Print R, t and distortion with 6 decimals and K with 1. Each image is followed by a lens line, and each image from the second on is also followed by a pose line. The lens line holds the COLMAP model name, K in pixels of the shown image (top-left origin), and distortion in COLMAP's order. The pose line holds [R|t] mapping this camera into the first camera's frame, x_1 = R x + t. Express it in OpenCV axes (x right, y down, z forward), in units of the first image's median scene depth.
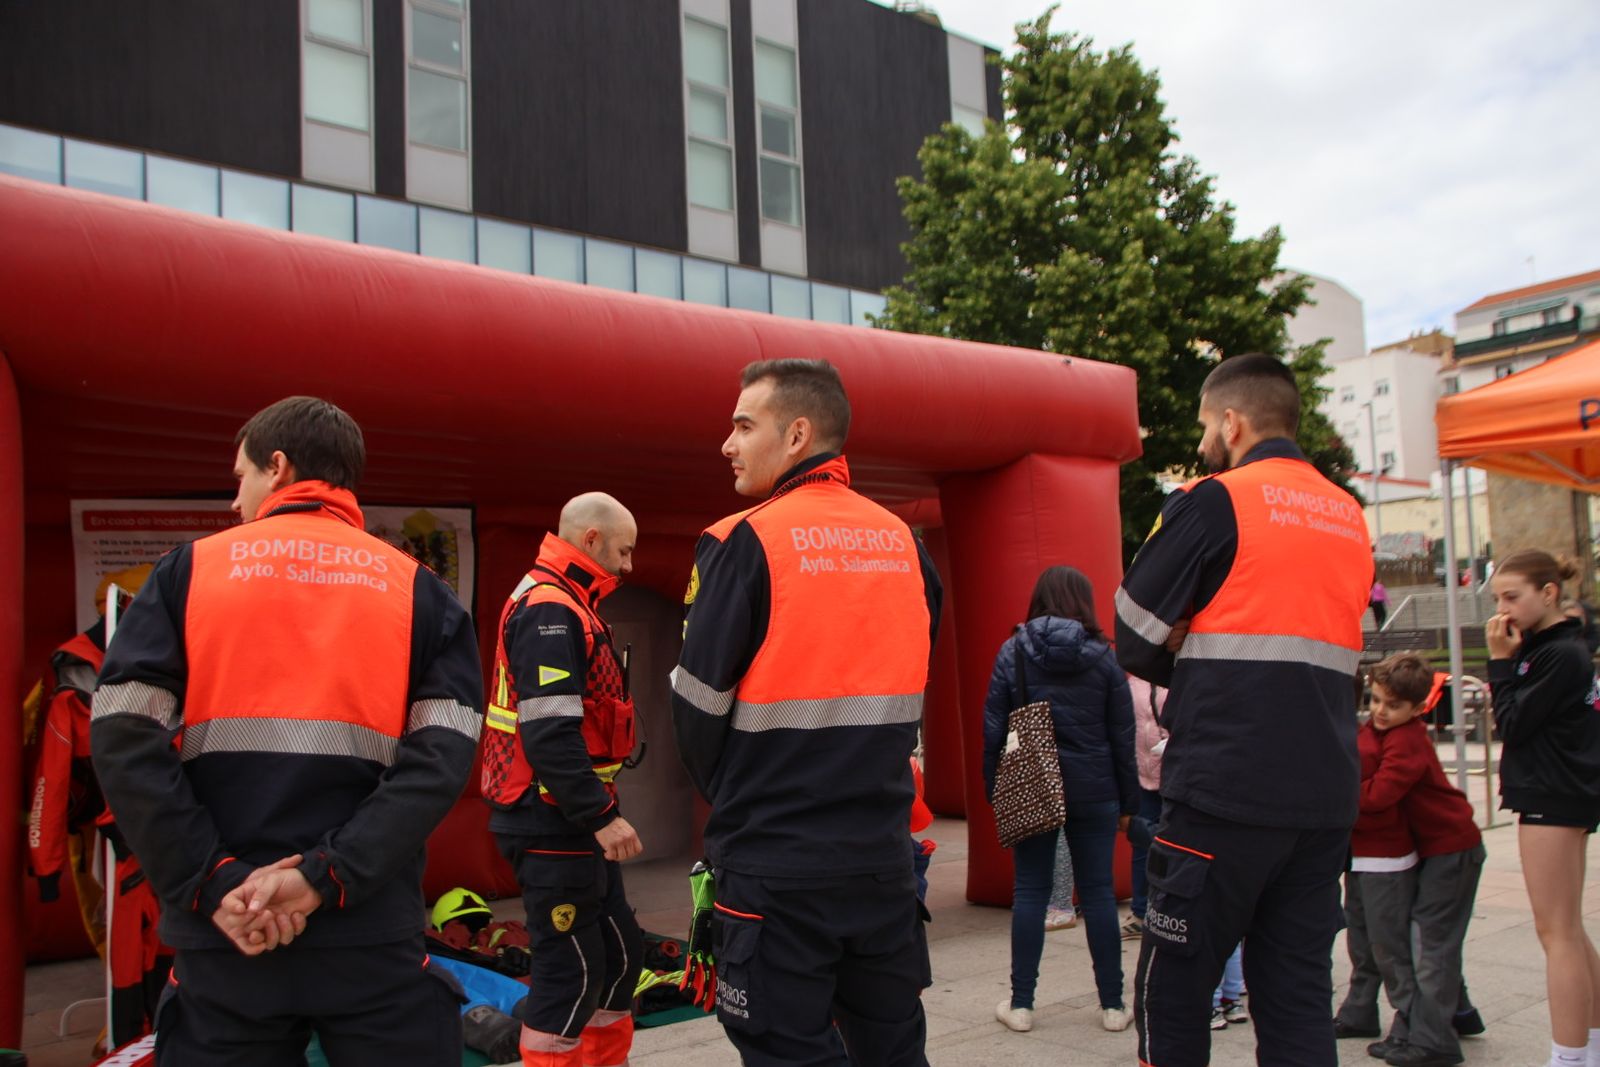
lens RADIAL K [[1382.8, 0, 806.0], [0, 1382.8, 574.1], [0, 0, 1]] dist [-0.120338, 0.149568]
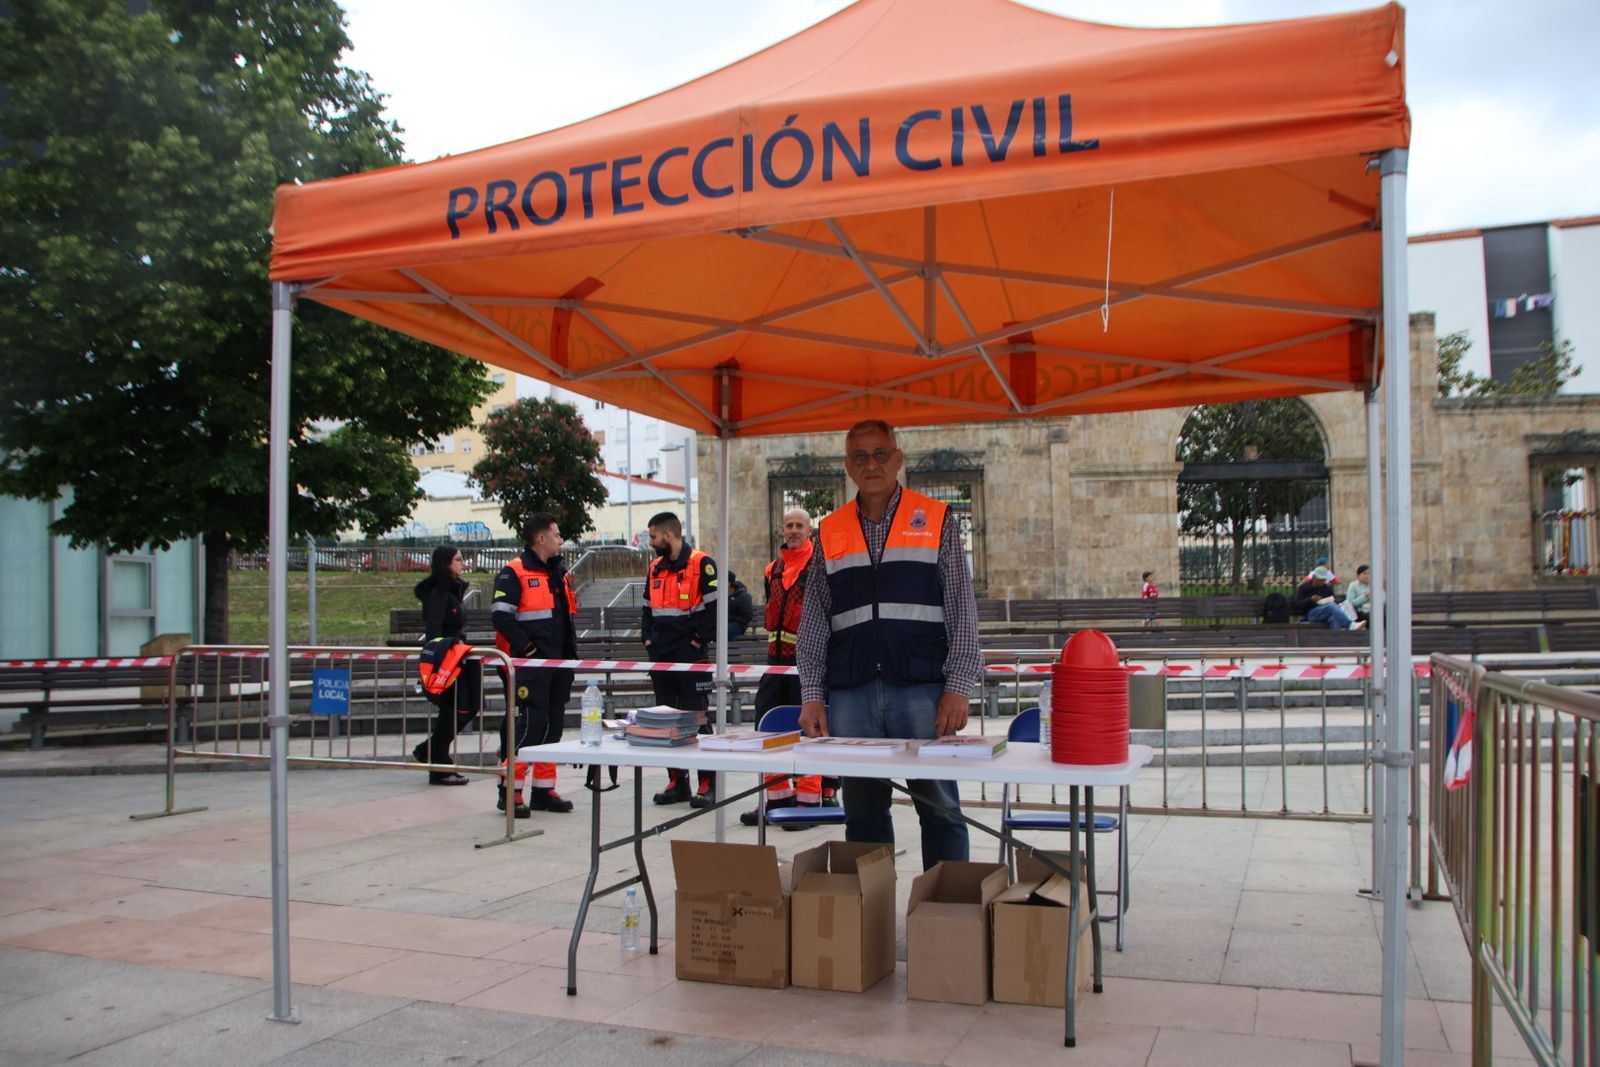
lens RADIAL K [[1328.5, 0, 794.2], [0, 1328.5, 550.6], [0, 0, 1]] dist [-0.123603, 0.103839]
pose [[0.874219, 0.045822, 0.483364, 0.157453], [-0.041023, 0.998948, -0.020504, 0.015488], [-0.483795, -0.001903, 0.875179, 0.146510]]
